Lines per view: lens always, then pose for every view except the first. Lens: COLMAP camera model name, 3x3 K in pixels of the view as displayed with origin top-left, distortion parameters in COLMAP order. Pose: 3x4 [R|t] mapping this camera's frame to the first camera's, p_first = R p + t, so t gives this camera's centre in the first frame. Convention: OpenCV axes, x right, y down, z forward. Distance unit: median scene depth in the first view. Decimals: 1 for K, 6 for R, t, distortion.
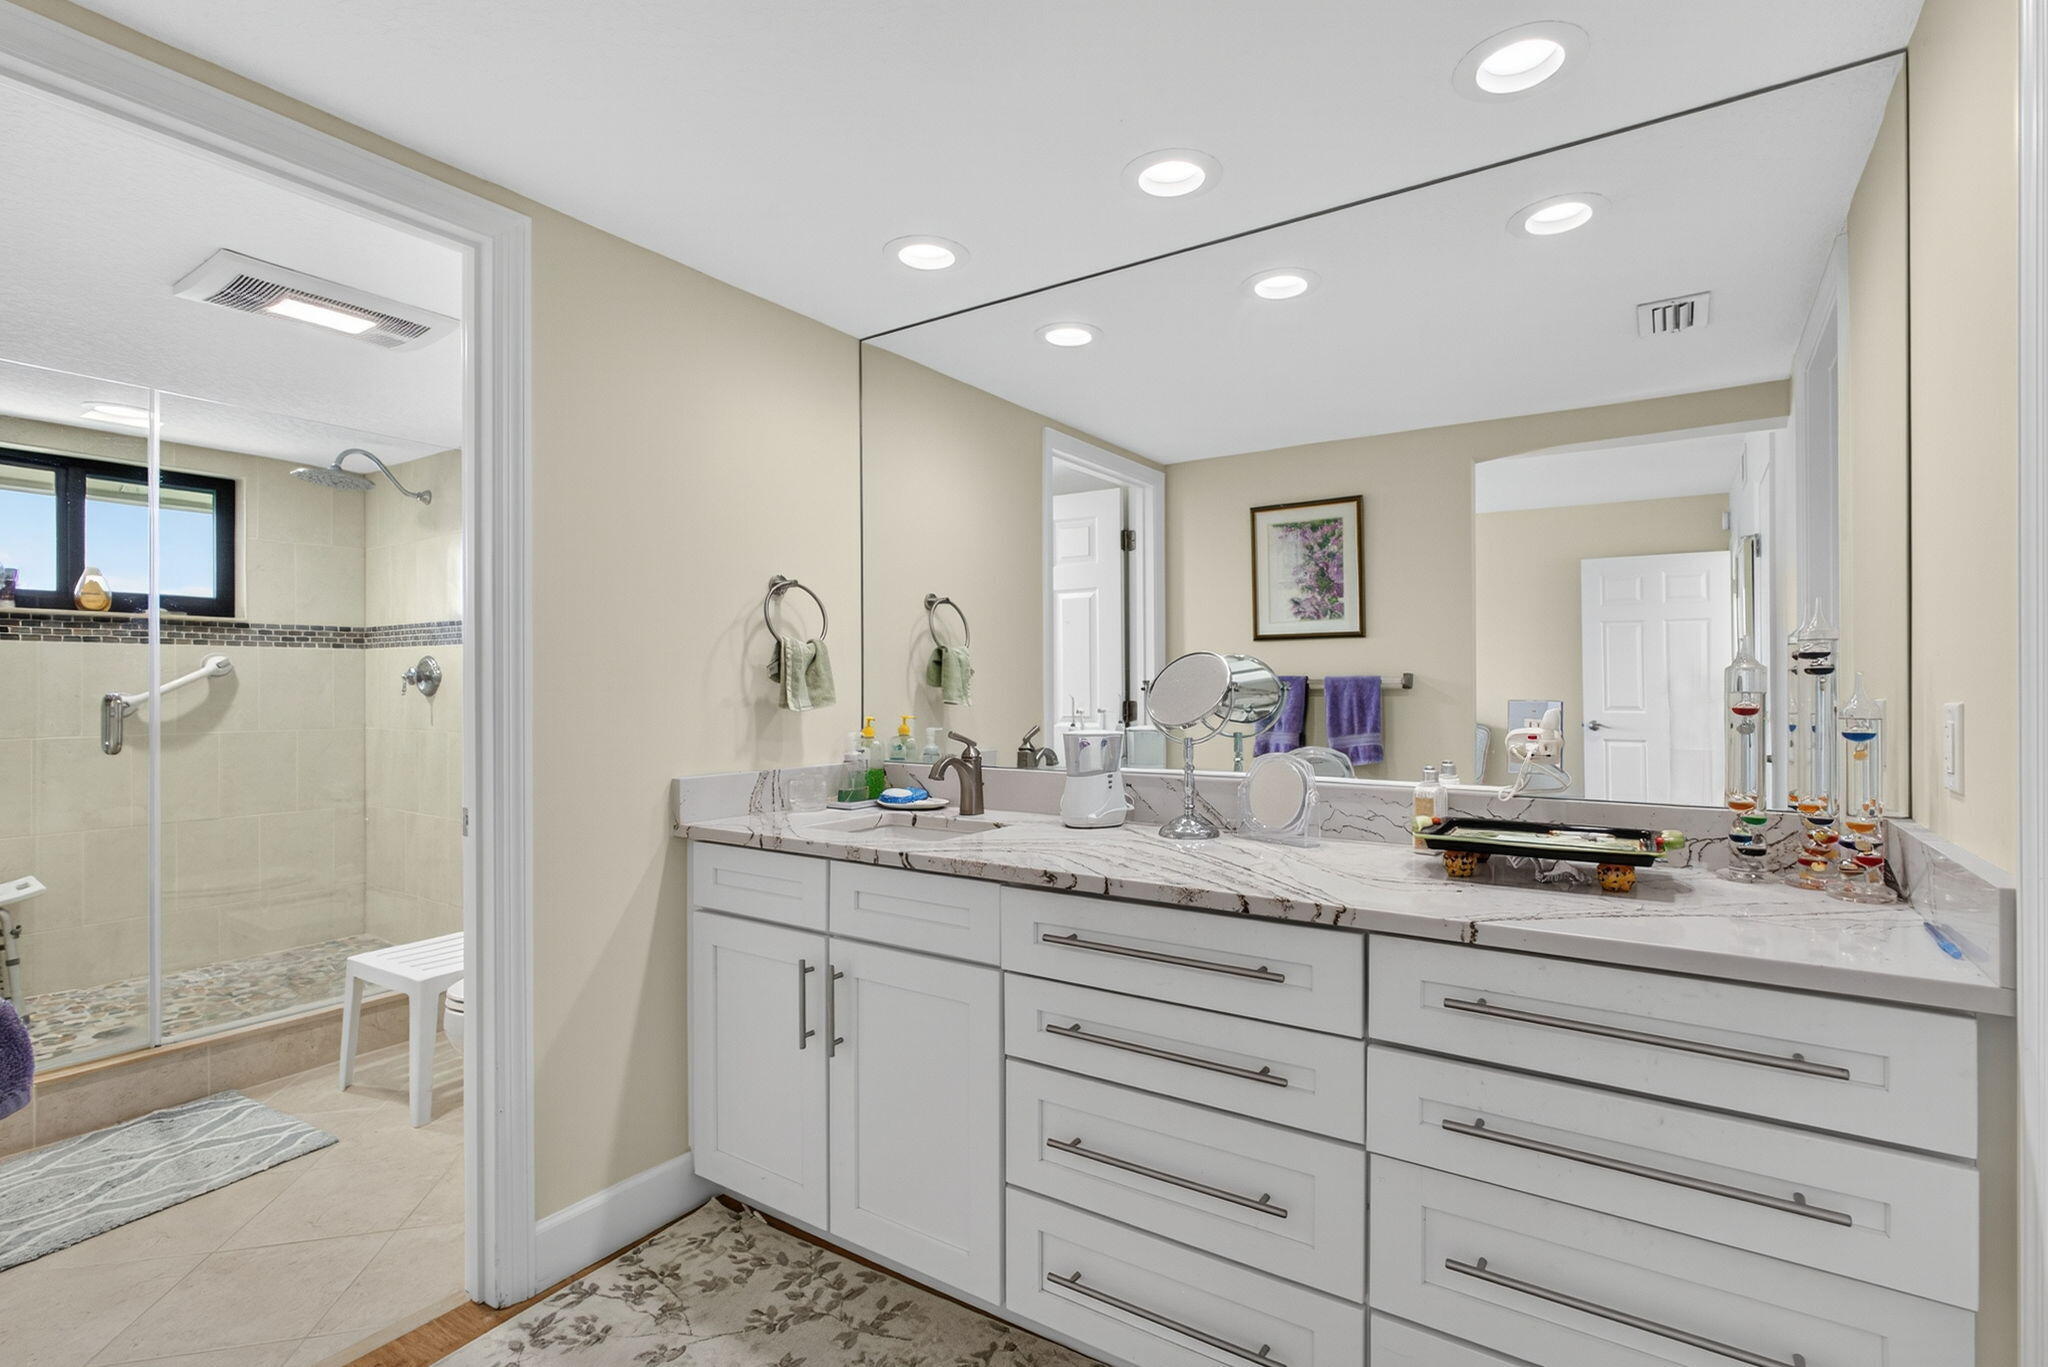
lens RADIAL K [[839.2, 0, 1025.3], [0, 839.2, 689.5], [0, 0, 1]] dist [-0.001582, -0.000136]
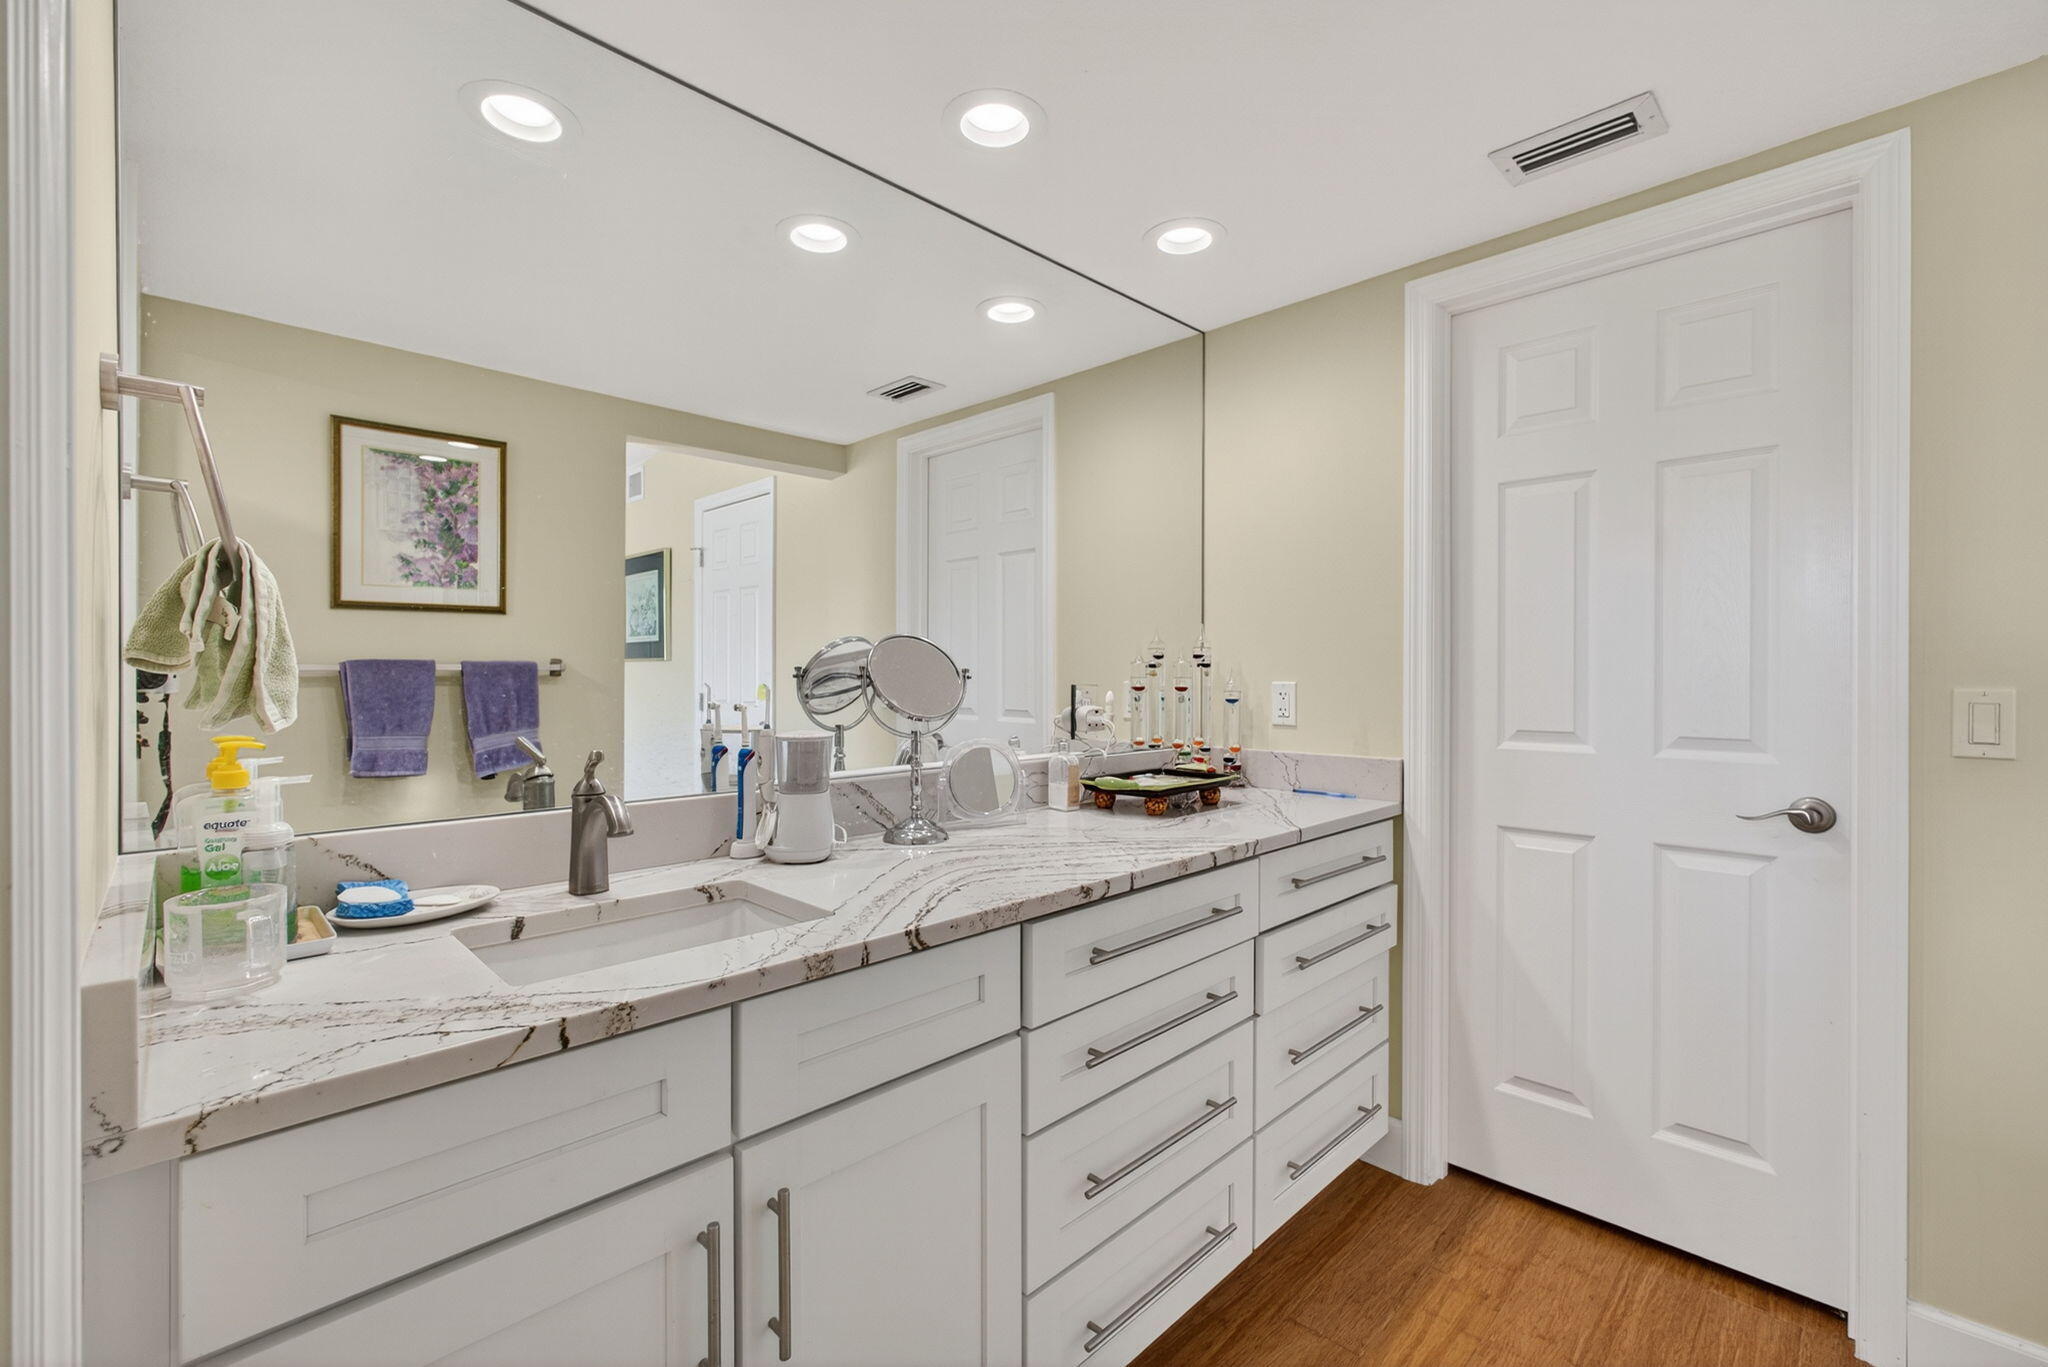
lens RADIAL K [[869.4, 0, 1024.0], [0, 869.4, 683.5], [0, 0, 1]] dist [-0.002418, -0.000230]
pose [[0.254067, -0.010594, 0.967129, -0.295418], [0.003200, 0.999944, 0.010113, -0.001034], [-0.967181, 0.000526, 0.254086, 0.285011]]
